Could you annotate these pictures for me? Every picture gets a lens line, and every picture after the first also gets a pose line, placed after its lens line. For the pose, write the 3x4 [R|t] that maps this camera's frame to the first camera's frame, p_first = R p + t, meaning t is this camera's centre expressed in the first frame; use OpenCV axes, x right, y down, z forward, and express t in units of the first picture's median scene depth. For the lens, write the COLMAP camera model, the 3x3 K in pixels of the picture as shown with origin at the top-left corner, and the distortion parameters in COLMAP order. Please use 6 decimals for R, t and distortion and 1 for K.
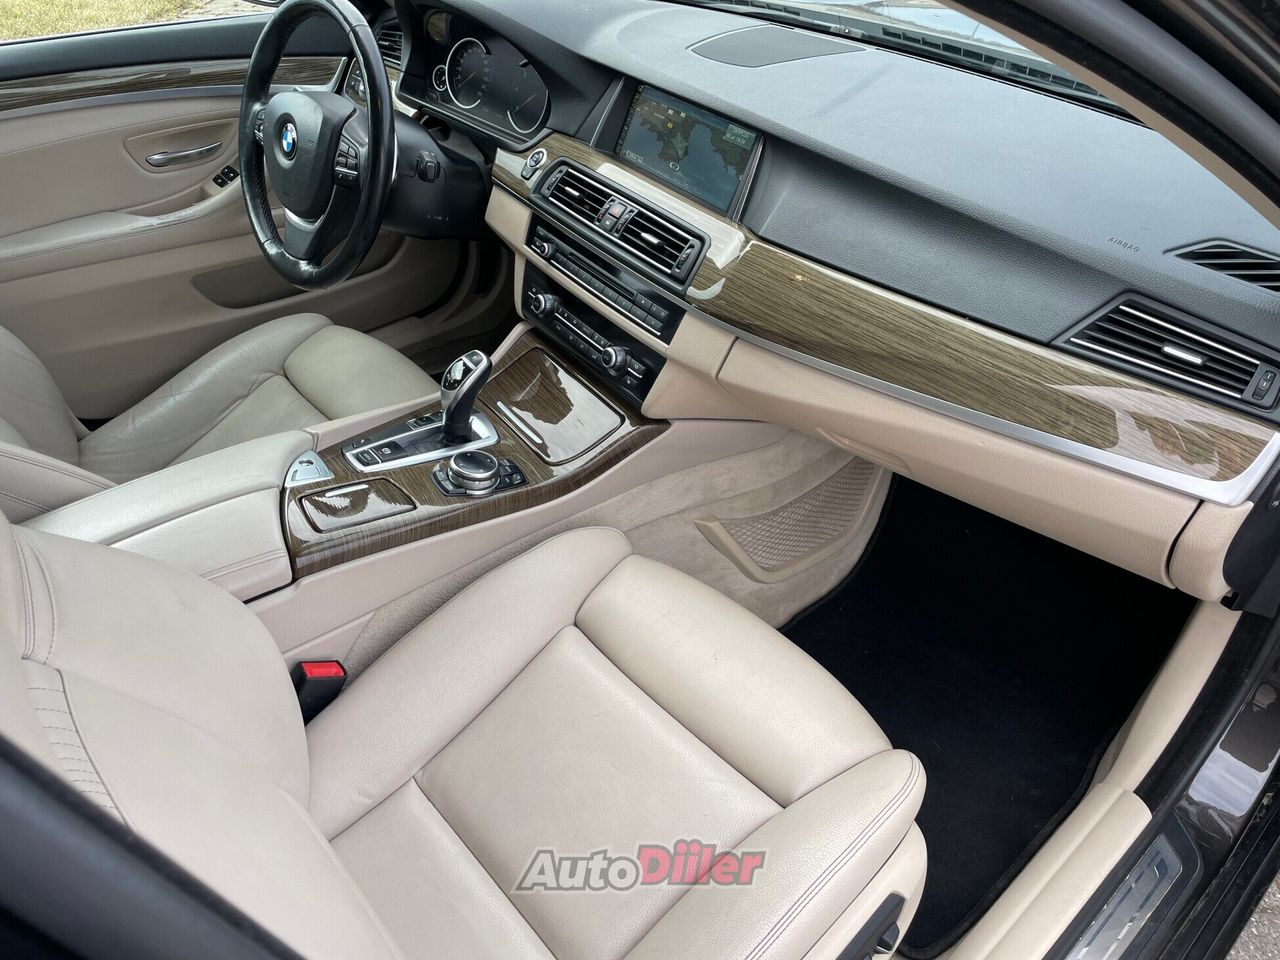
lens RADIAL K [[968.2, 0, 645.1], [0, 968.2, 477.9], [0, 0, 1]] dist [0.080171, -0.103281]
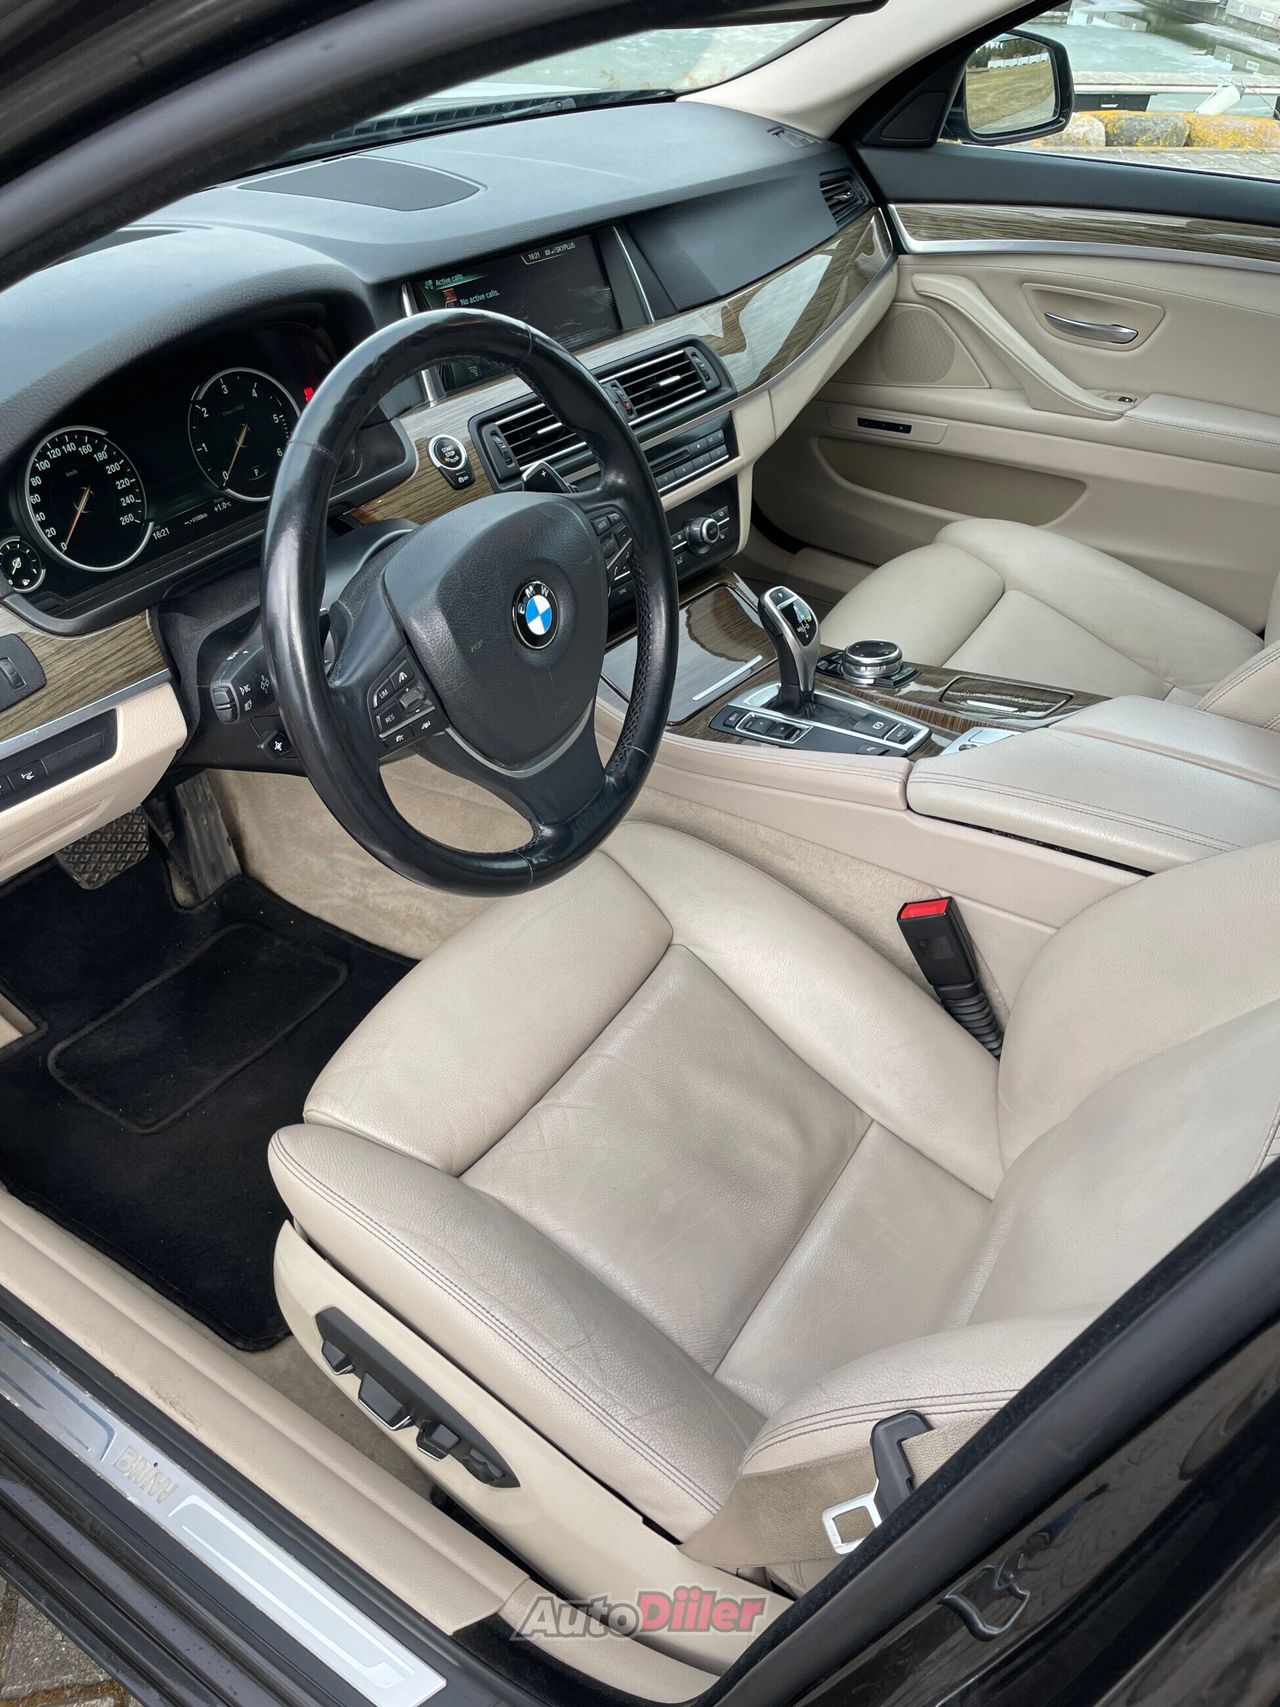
lens RADIAL K [[1283.6, 0, 640.0], [0, 1283.6, 853.5], [0, 0, 1]] dist [0.093908, -0.126773]
pose [[-0.246087, -0.634888, 0.732365, -1.000709], [0.561693, 0.522371, 0.641583, -0.716180], [-0.789900, 0.569250, 0.228063, 0.929928]]
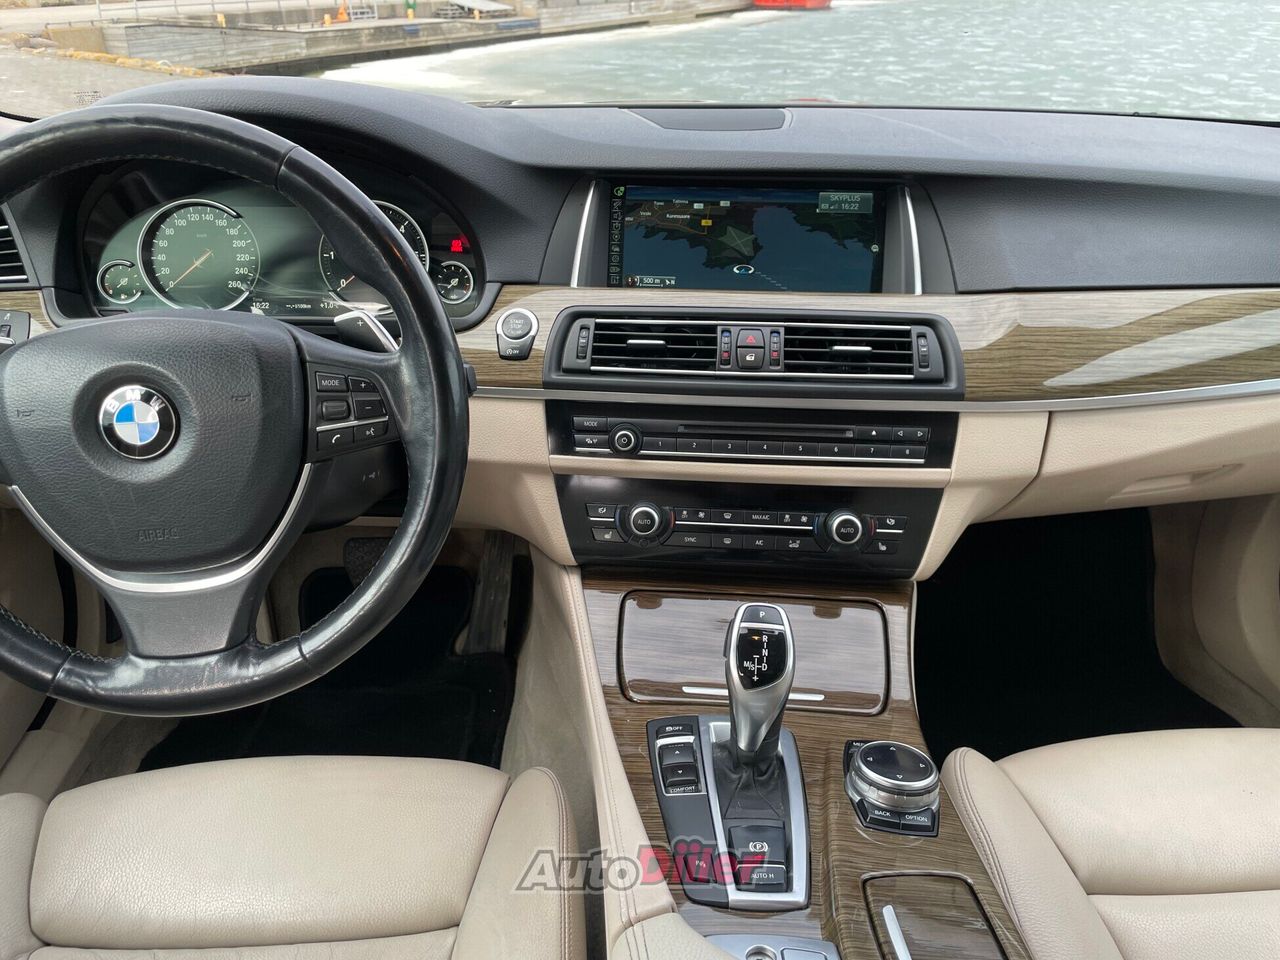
lens RADIAL K [[962.5, 0, 640.0], [0, 962.5, 480.0], [0, 0, 1]] dist [0.093908, -0.126773]
pose [[0.626022, -0.359638, 0.691923, -0.576774], [0.470391, 0.881850, 0.032767, -0.241127], [-0.621956, 0.304961, 0.721228, 0.574687]]
